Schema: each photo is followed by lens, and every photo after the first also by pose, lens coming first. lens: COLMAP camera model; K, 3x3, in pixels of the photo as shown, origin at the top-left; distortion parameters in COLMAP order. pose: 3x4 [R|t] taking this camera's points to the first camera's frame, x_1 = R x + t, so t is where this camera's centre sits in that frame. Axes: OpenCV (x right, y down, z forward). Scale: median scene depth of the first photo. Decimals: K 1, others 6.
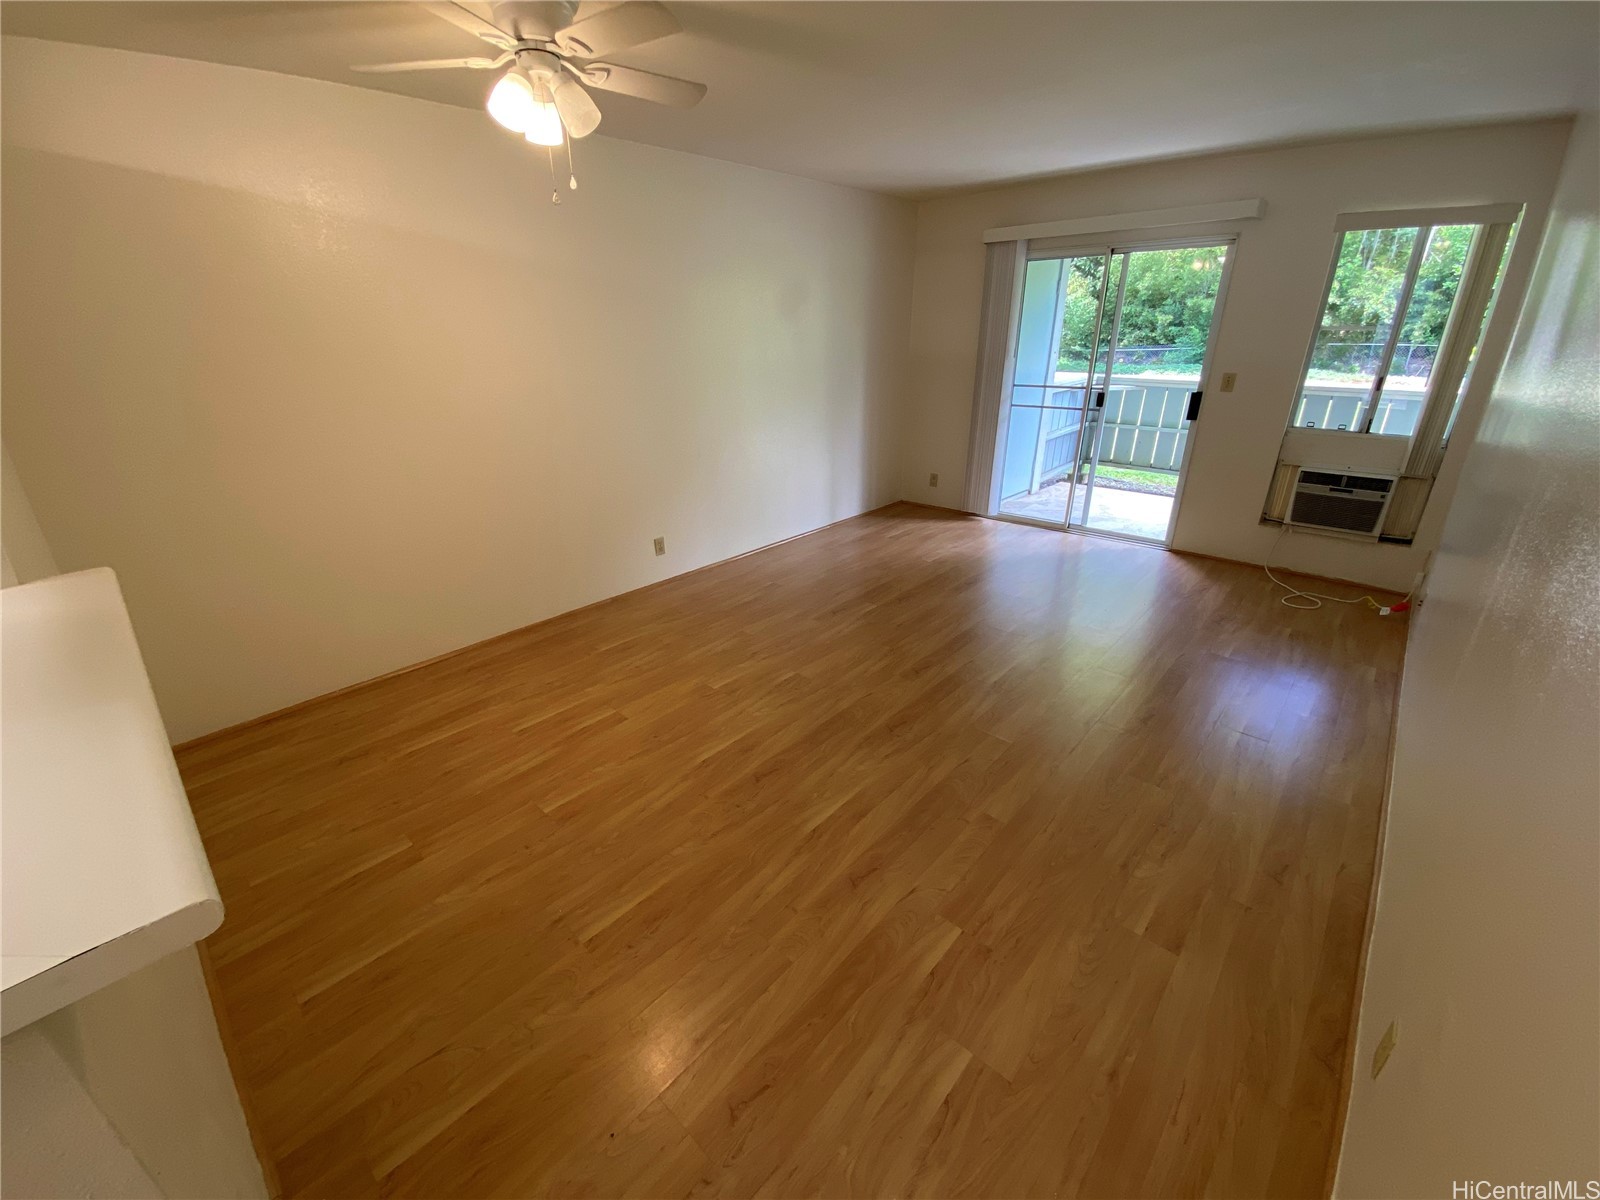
lens RADIAL K [[653.3, 0, 792.0], [0, 653.3, 595.5], [0, 0, 1]] dist [0.012661, -0.015155]
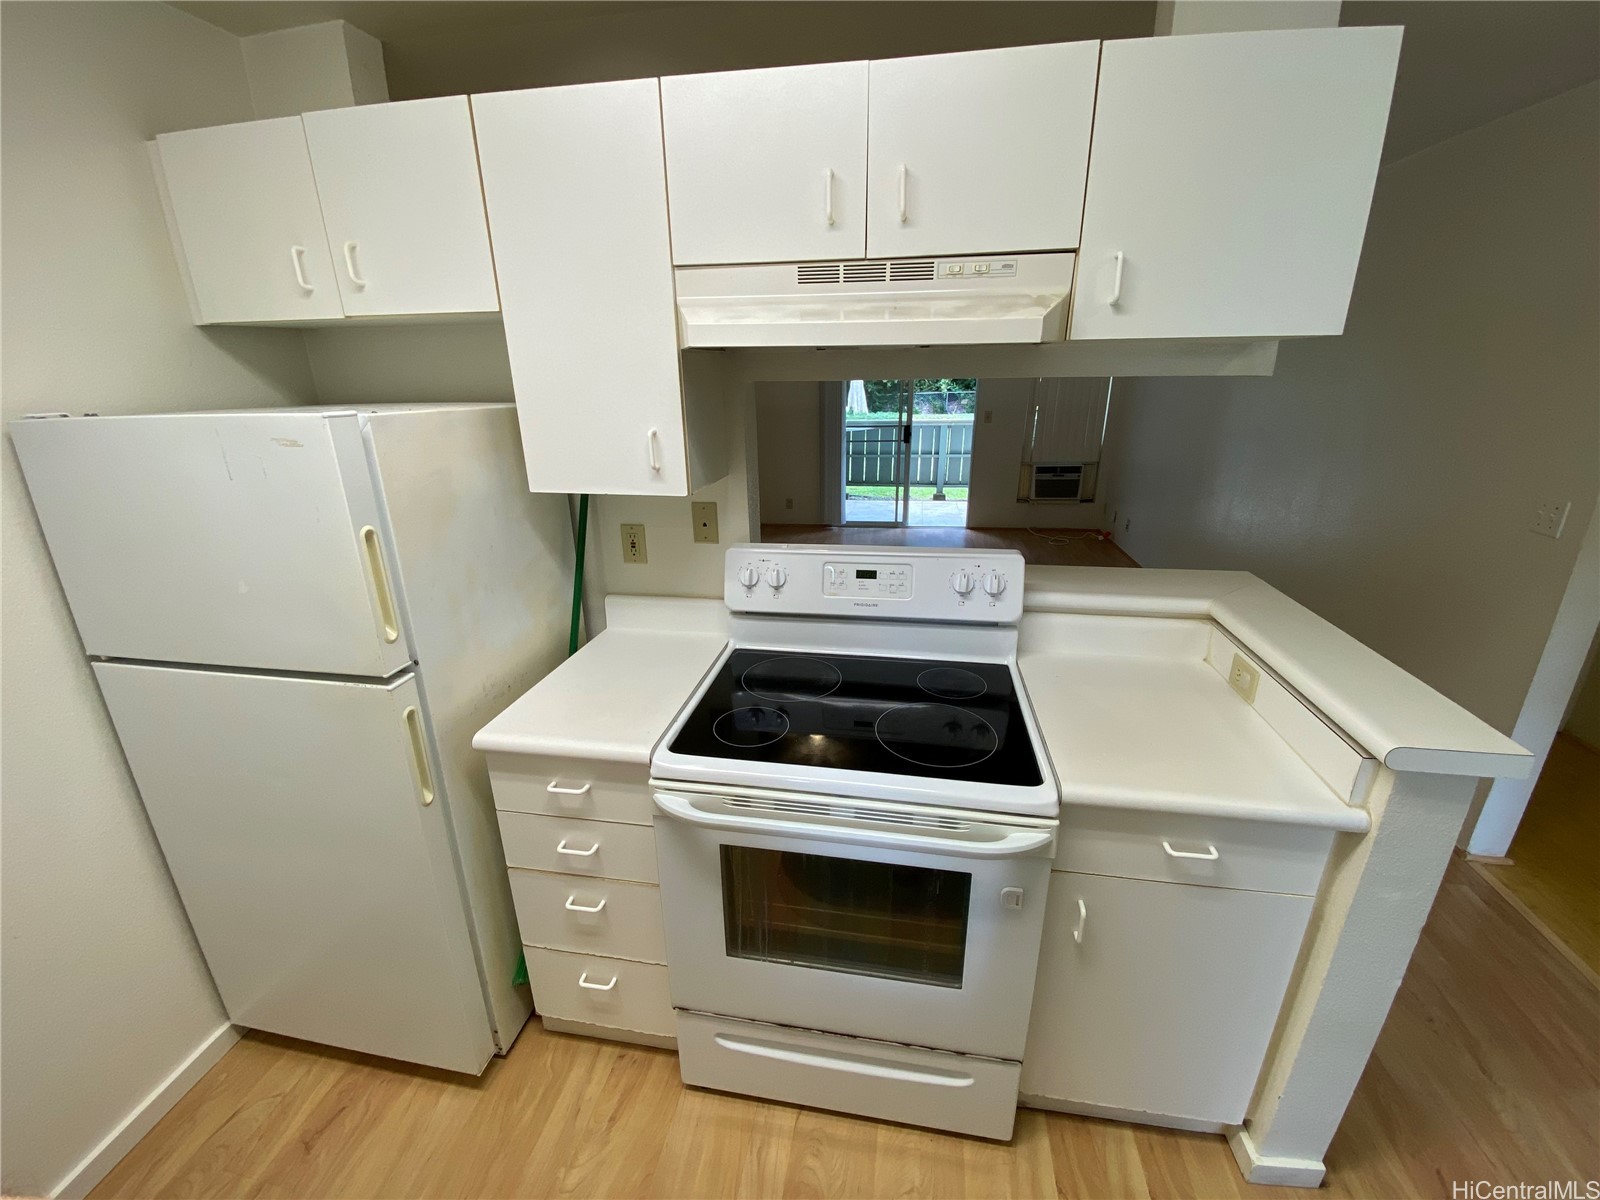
lens RADIAL K [[653.3, 0, 798.0], [0, 653.3, 598.0], [0, 0, 1]] dist [0.012661, -0.015155]
pose [[0.833067, -0.179118, 0.523369, -0.669081], [0.216372, 0.976257, -0.010292, 0.020013], [-0.509099, 0.121816, 0.852044, -0.056084]]
